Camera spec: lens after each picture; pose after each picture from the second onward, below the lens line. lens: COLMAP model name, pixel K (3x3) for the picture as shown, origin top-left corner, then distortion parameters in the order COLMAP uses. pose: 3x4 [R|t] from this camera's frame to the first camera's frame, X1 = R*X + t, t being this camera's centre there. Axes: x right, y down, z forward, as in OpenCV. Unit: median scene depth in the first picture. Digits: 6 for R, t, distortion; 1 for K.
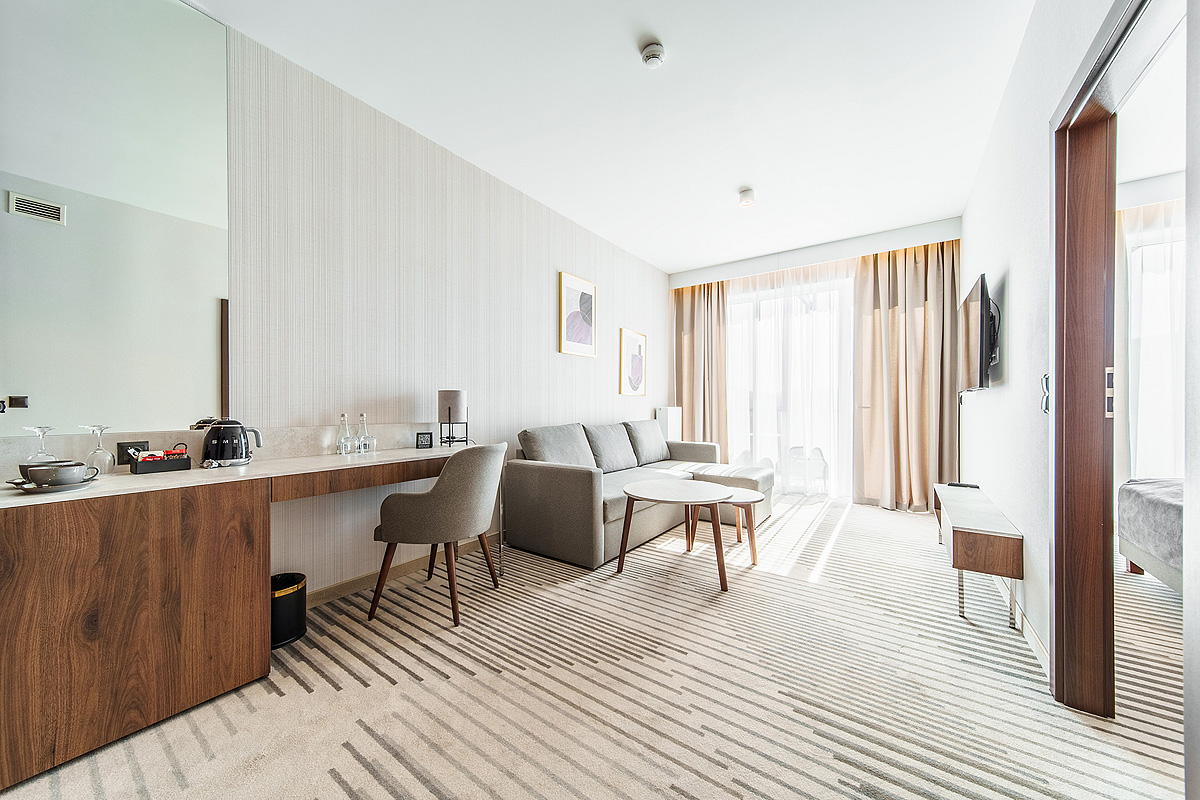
lens RADIAL K [[420.1, 0, 600.0], [0, 420.1, 400.0], [0, 0, 1]] dist [0.007652, -0.000256]
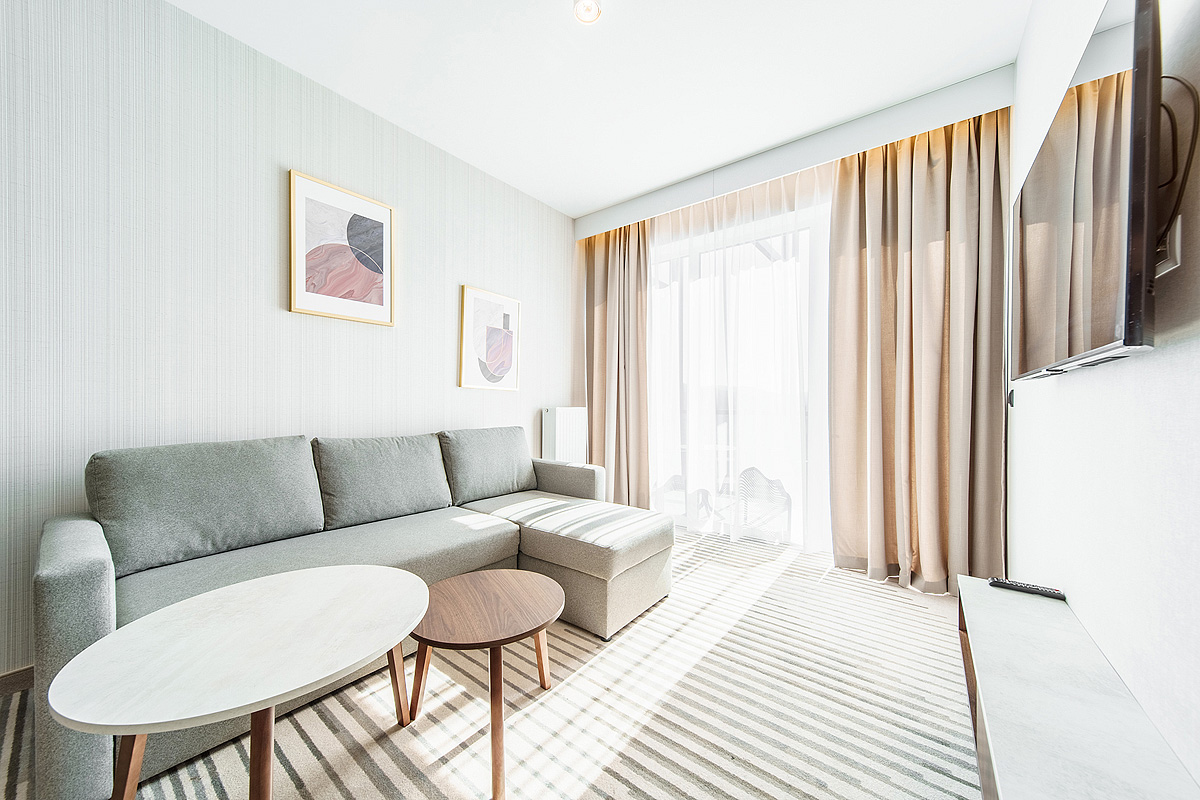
lens RADIAL K [[419.1, 0, 603.4], [0, 419.1, 404.3], [0, 0, 1]] dist [0.001952, 0.000012]
pose [[0.999167, 0.003561, -0.040660, 0.313804], [-0.003330, 0.999978, 0.005747, 0.008381], [0.040679, -0.005607, 0.999157, 0.391016]]
